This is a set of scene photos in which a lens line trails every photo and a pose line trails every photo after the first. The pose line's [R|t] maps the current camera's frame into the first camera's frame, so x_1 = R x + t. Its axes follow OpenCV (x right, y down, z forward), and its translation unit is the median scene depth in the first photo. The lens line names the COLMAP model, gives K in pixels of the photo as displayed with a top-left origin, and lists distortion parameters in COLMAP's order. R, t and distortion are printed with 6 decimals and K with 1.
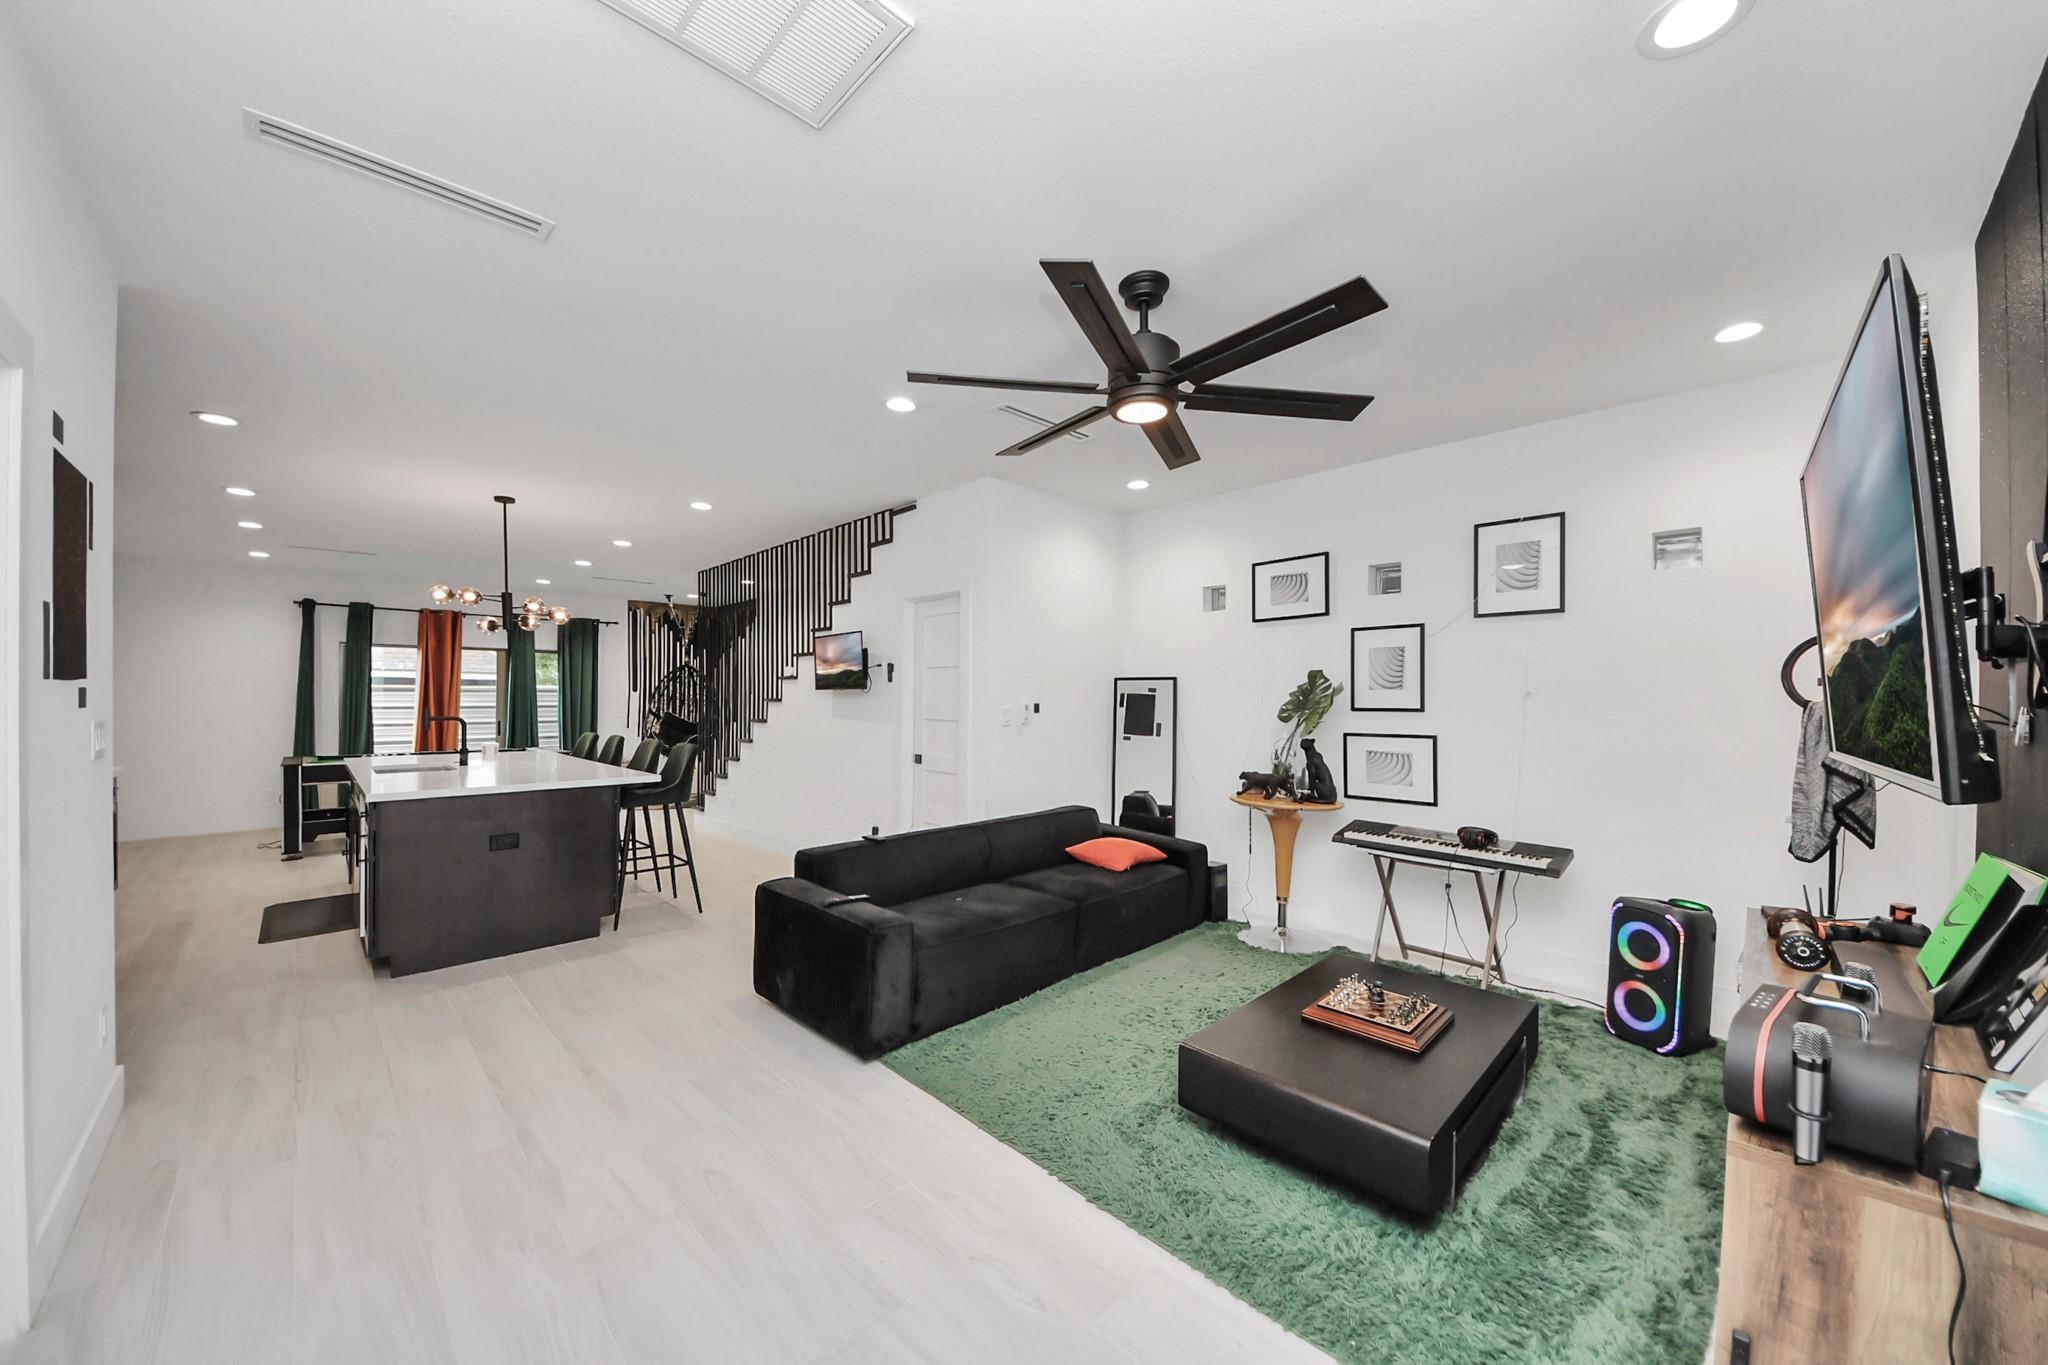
lens RADIAL K [[753.7, 0, 1046.3], [0, 753.7, 697.0], [0, 0, 1]] dist [0.016283, -0.009089]
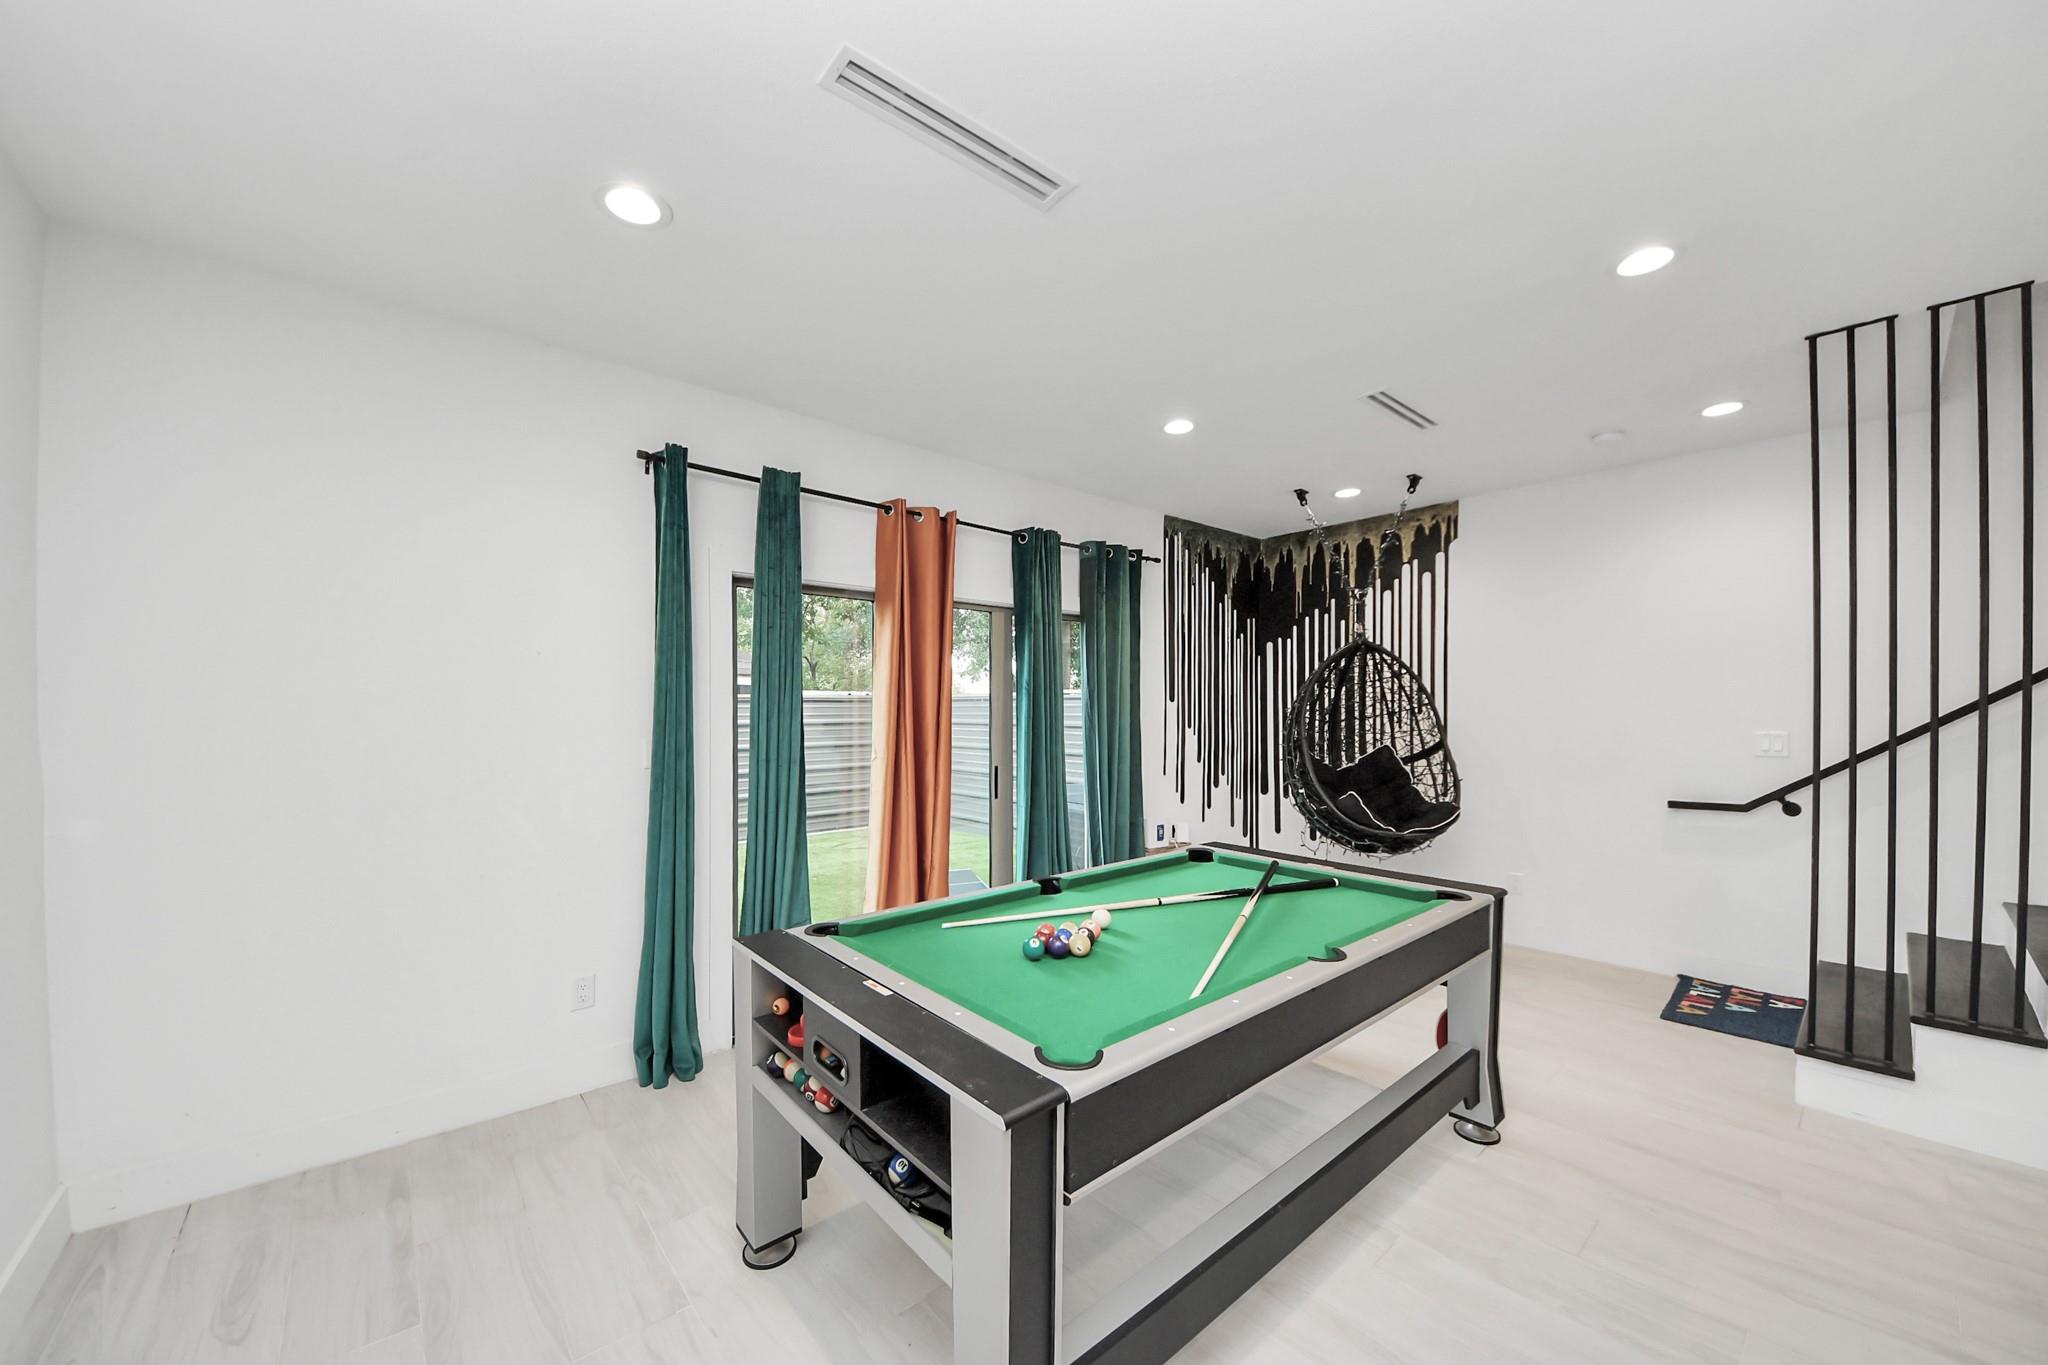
lens RADIAL K [[753.7, 0, 1027.3], [0, 753.7, 715.6], [0, 0, 1]] dist [0.016283, -0.009089]
pose [[0.996492, -0.000428, -0.083684, -0.712298], [0.001283, 0.999948, 0.010165, -0.003922], [0.083675, -0.010237, 0.996440, 0.597593]]
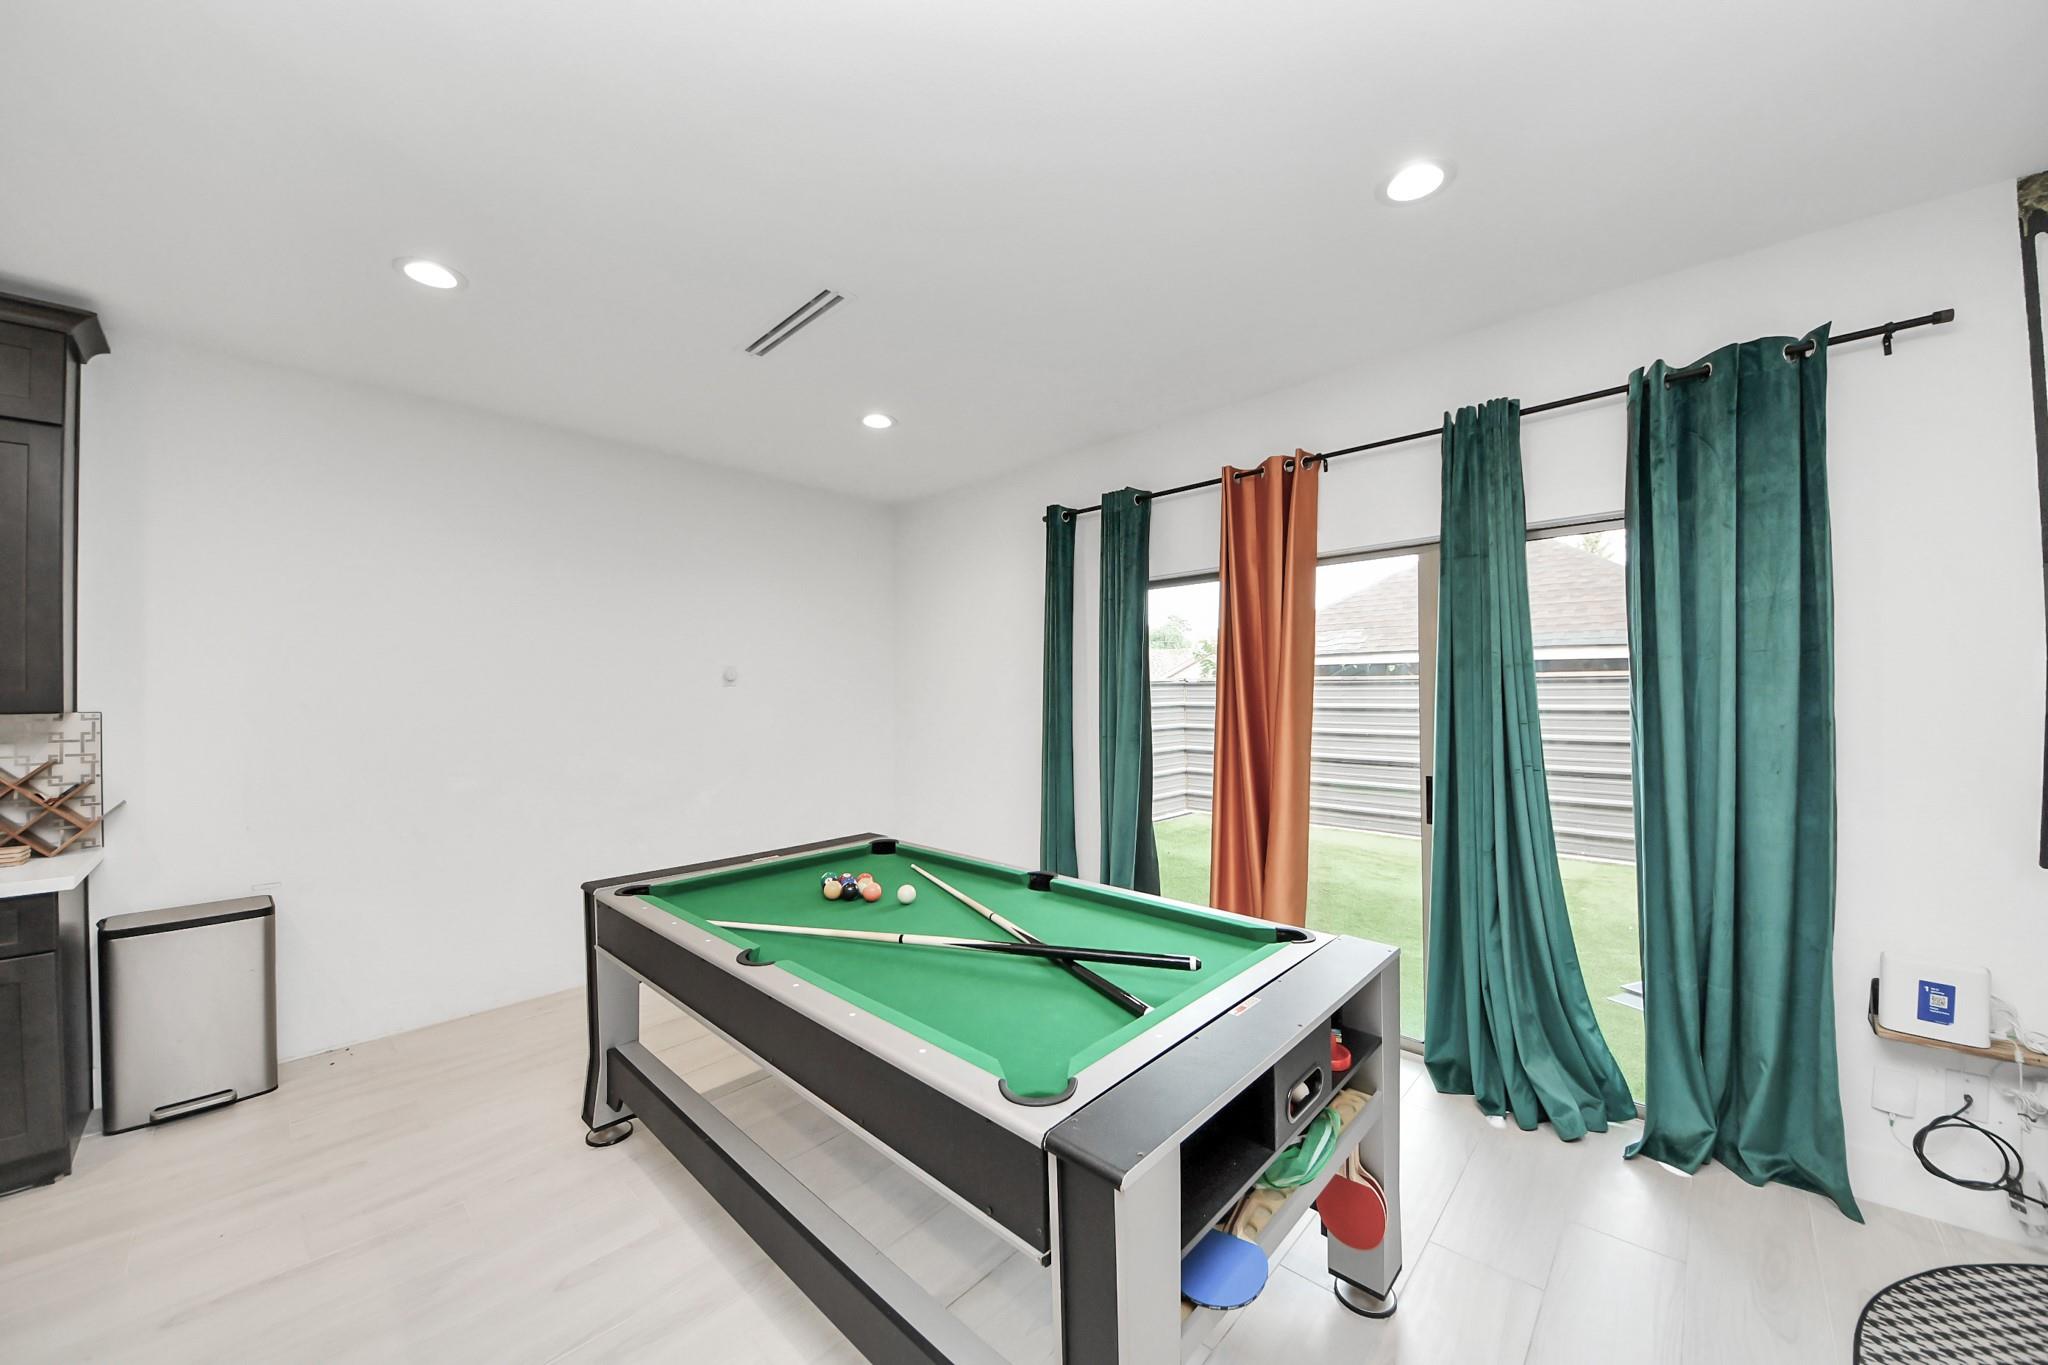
lens RADIAL K [[753.7, 0, 996.6], [0, 753.7, 694.4], [0, 0, 1]] dist [0.016283, -0.009089]
pose [[0.035182, -0.012488, -0.999303, -0.445624], [0.013476, 0.999837, -0.012020, -0.000986], [0.999290, -0.013044, 0.035344, 0.869959]]
